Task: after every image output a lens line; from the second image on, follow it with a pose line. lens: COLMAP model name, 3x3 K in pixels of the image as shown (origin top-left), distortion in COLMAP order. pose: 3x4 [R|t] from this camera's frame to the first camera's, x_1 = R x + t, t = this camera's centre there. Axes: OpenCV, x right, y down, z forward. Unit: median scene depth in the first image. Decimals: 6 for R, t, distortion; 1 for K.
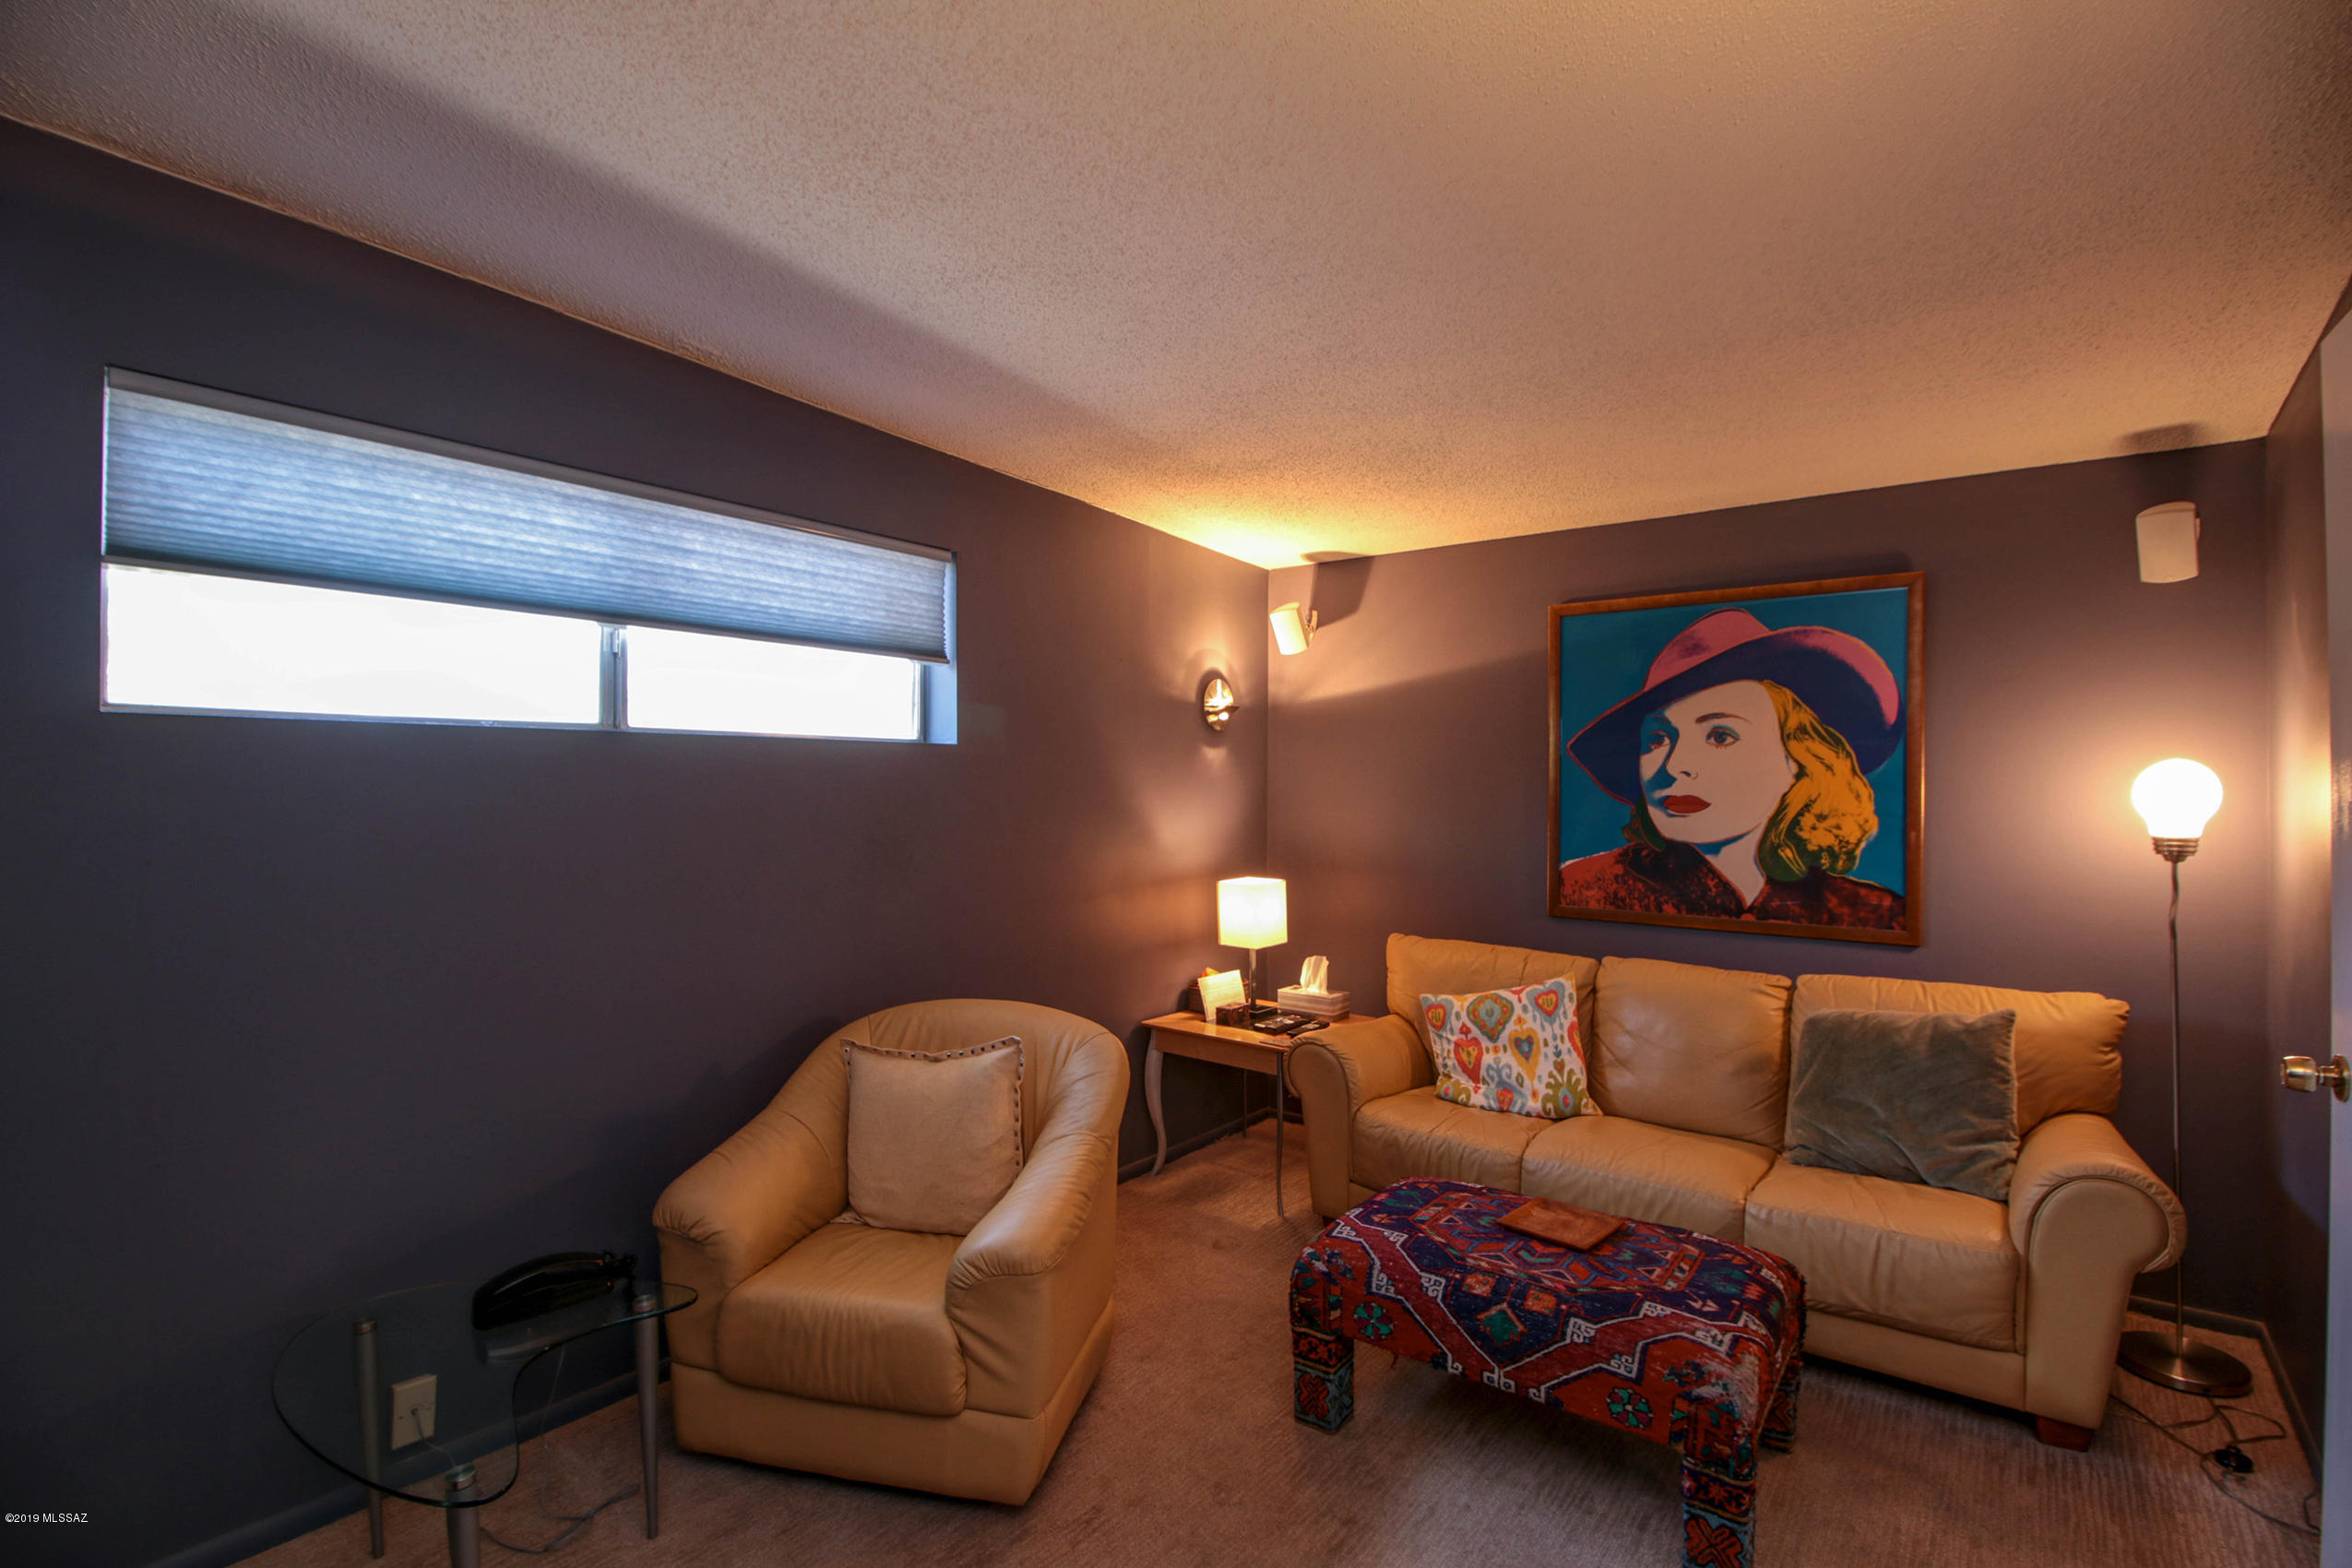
lens RADIAL K [[1087.2, 0, 1178.3], [0, 1087.2, 784.7], [0, 0, 1]] dist [-0.008617, -0.005546]
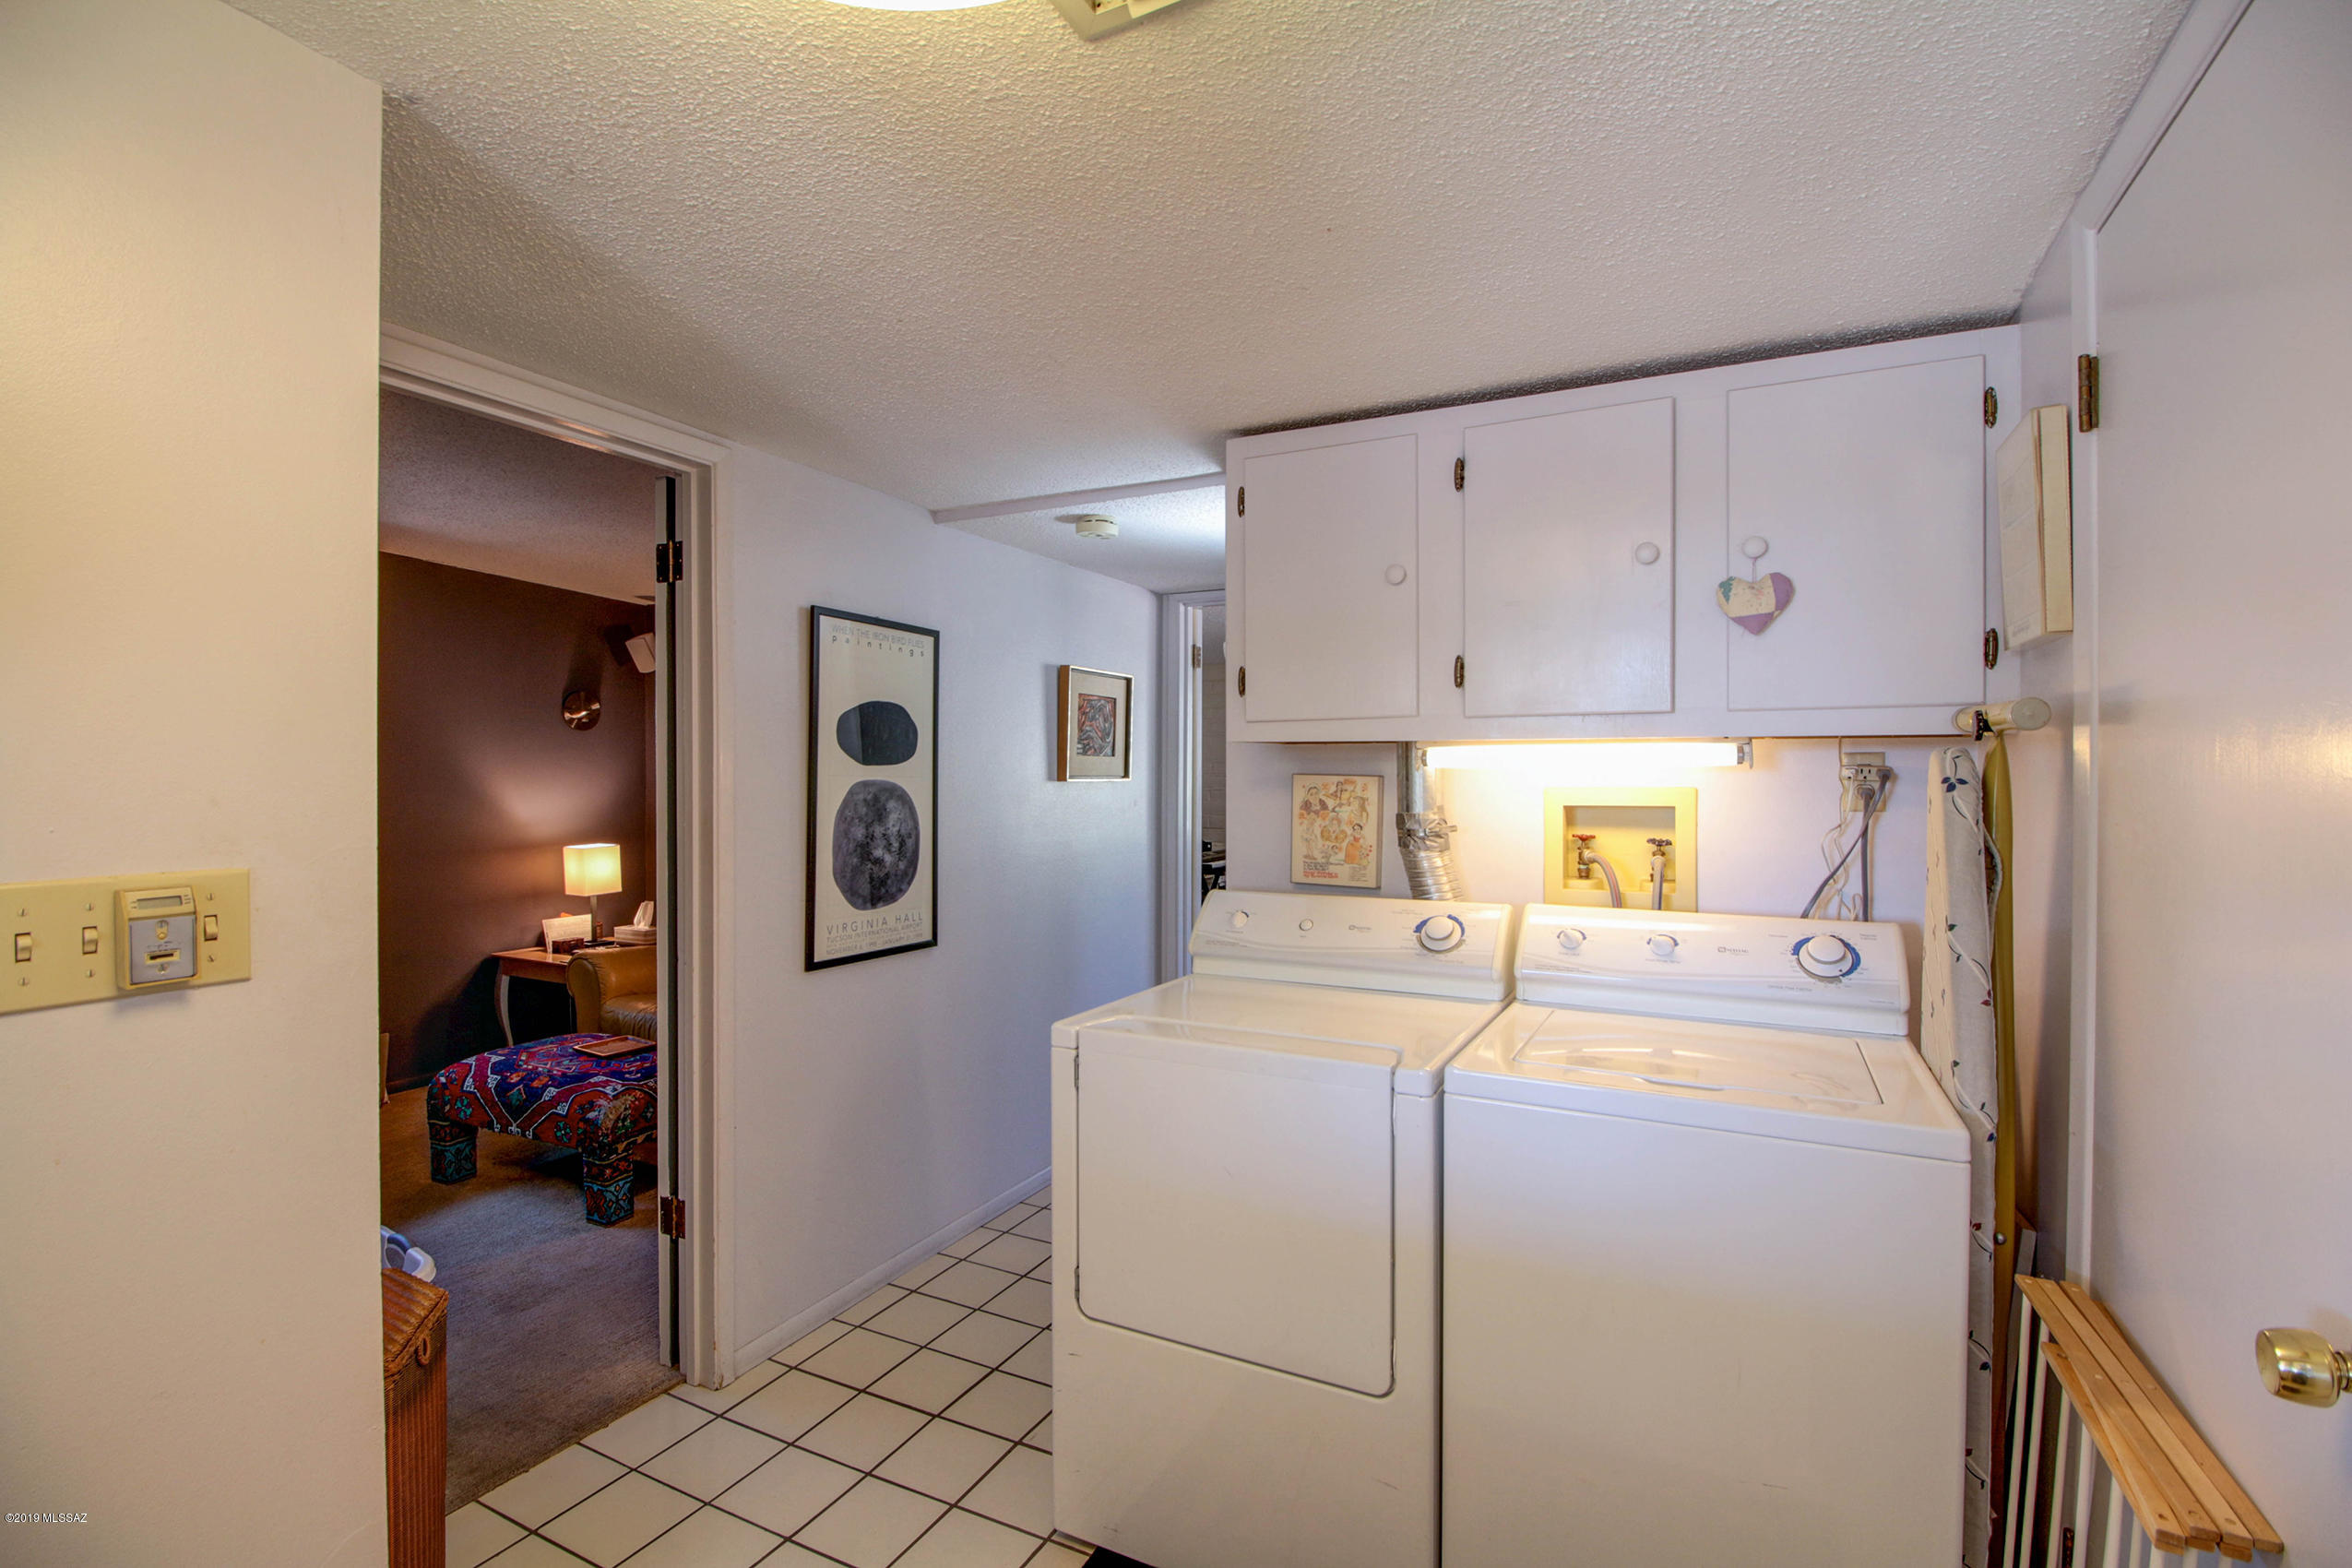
lens RADIAL K [[1087.2, 0, 1170.9], [0, 1087.2, 784.1], [0, 0, 1]] dist [-0.008617, -0.005546]
pose [[0.980012, -0.004176, 0.198896, 0.511837], [0.001809, 0.999925, 0.012082, -0.001259], [-0.198932, -0.011481, 0.979946, -0.444129]]
